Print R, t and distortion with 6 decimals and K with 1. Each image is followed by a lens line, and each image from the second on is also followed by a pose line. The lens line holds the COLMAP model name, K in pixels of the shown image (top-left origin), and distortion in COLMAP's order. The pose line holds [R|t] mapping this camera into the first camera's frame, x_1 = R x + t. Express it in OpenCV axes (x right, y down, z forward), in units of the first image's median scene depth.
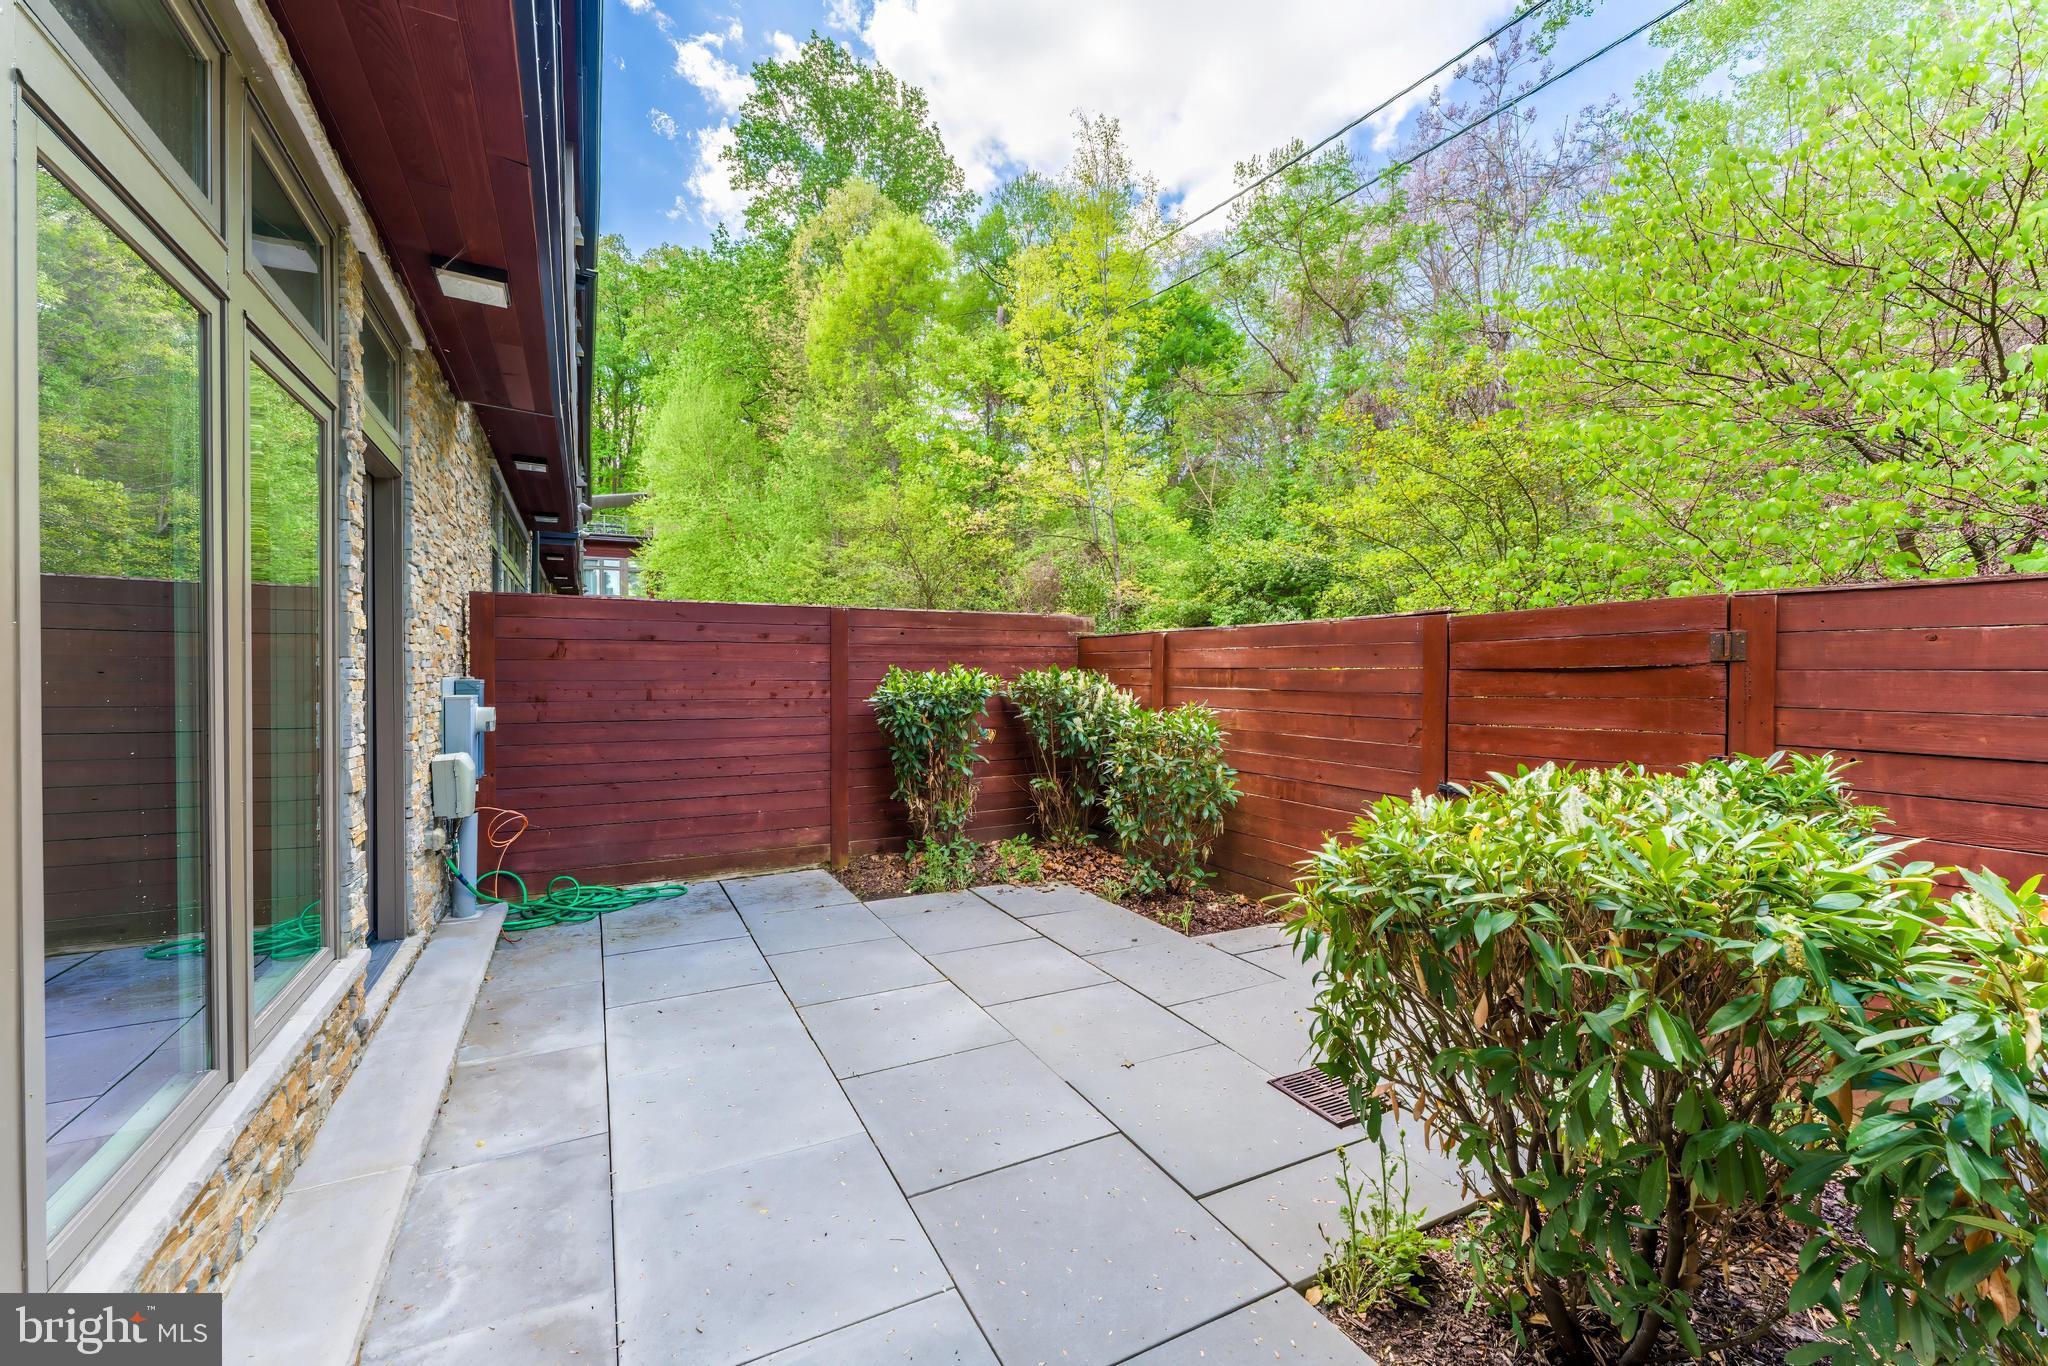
lens RADIAL K [[829.8, 0, 1032.2], [0, 829.8, 668.2], [0, 0, 1]] dist [0.002320, -0.000050]
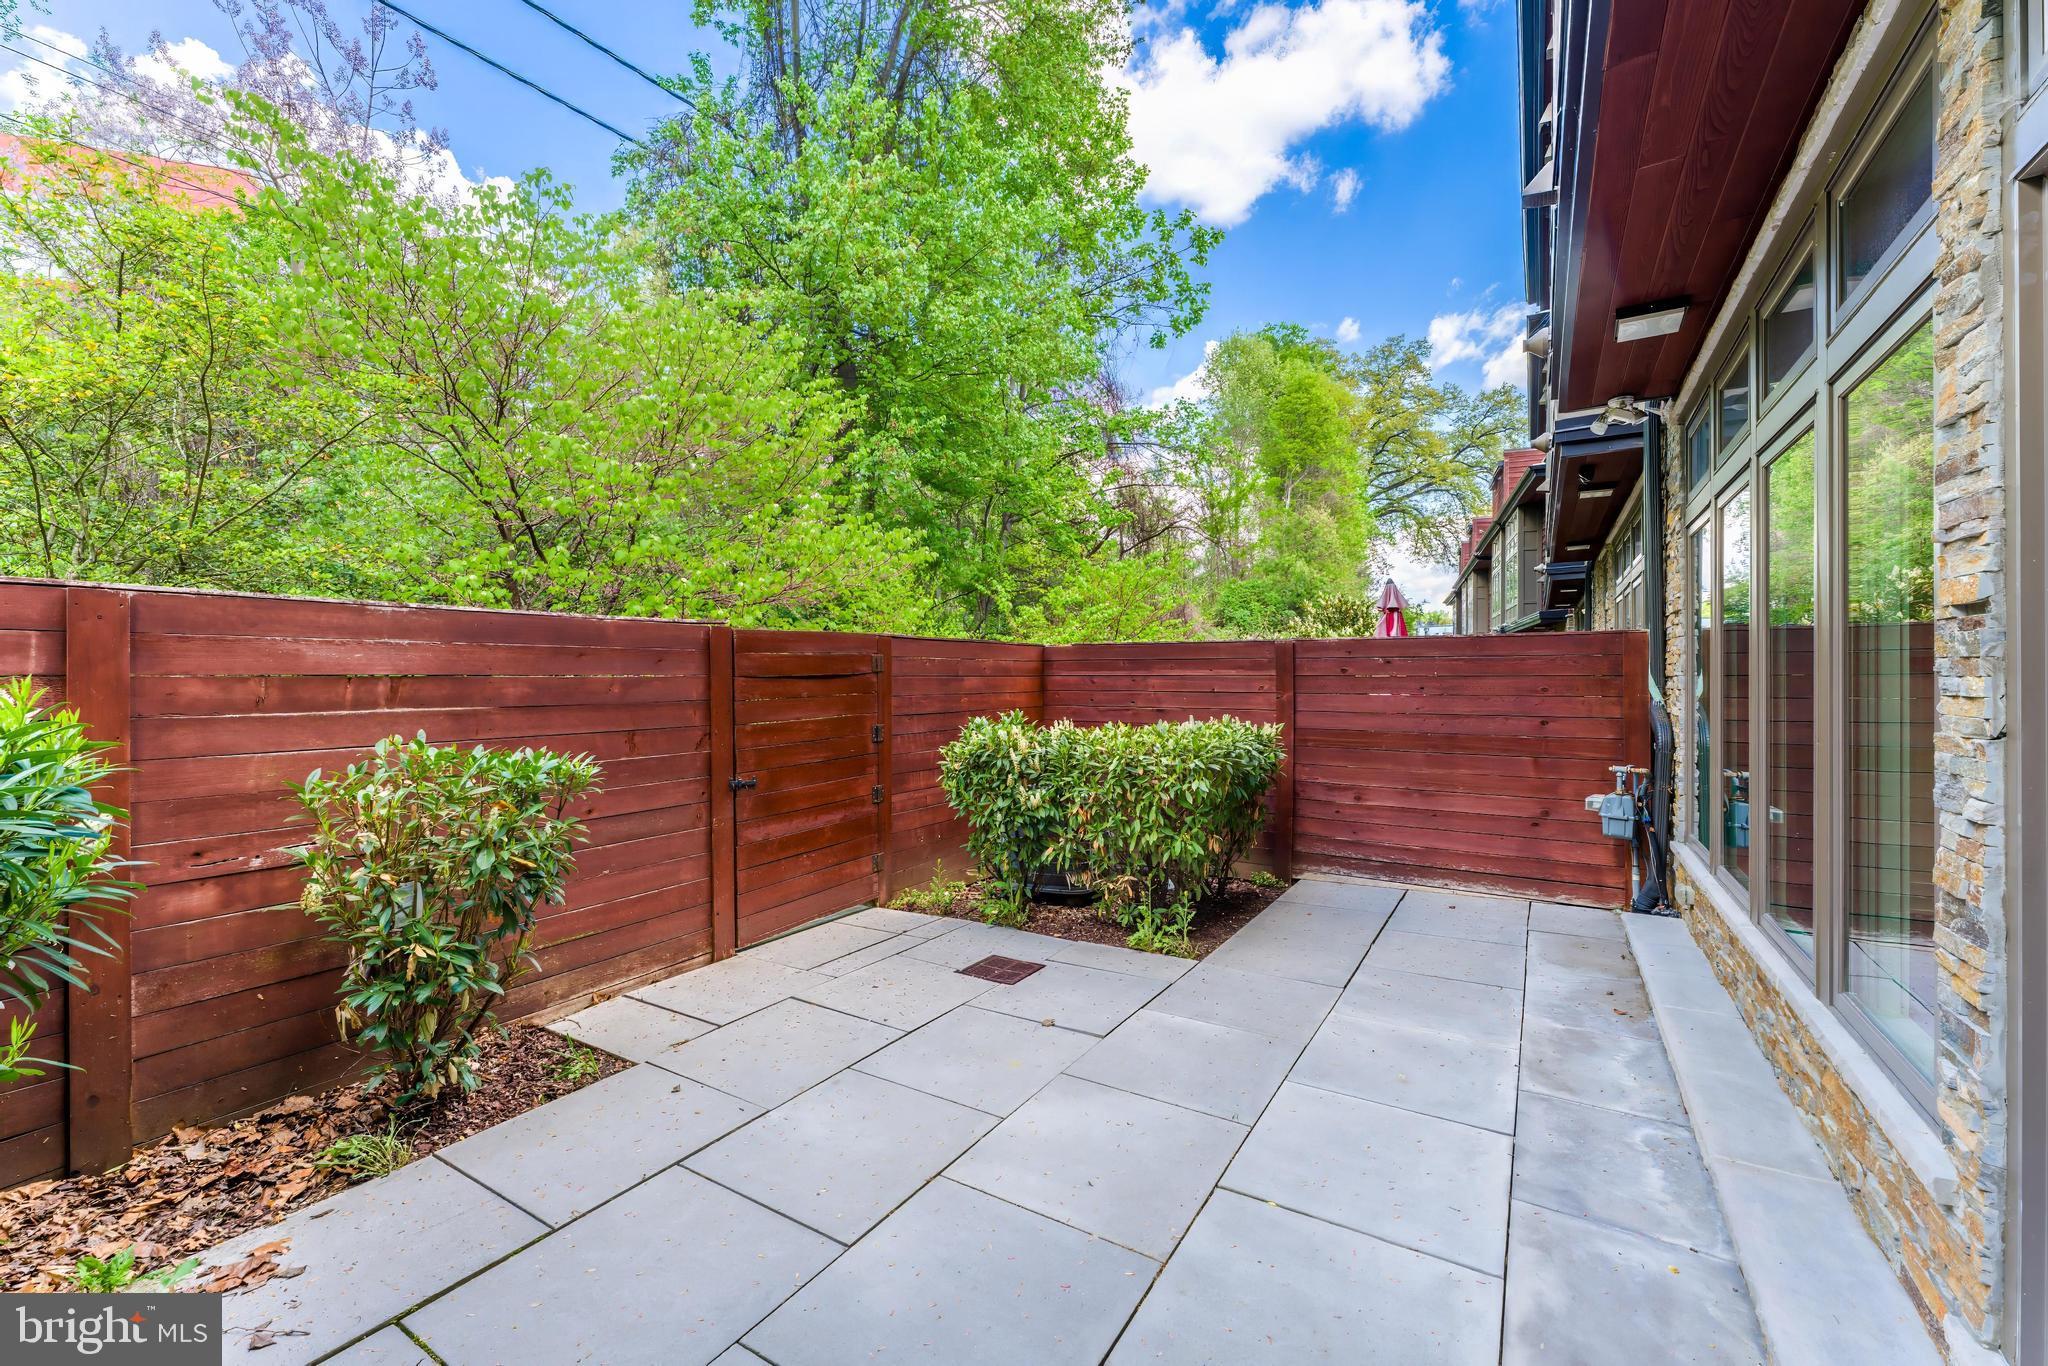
lens RADIAL K [[824.6, 0, 1029.9], [0, 824.6, 677.1], [0, 0, 1]] dist [0.001840, -0.000086]
pose [[-0.500675, -0.002317, 0.865632, -0.753035], [0.000965, 0.999994, 0.003235, -0.001576], [-0.865635, 0.002454, -0.500670, 1.397803]]
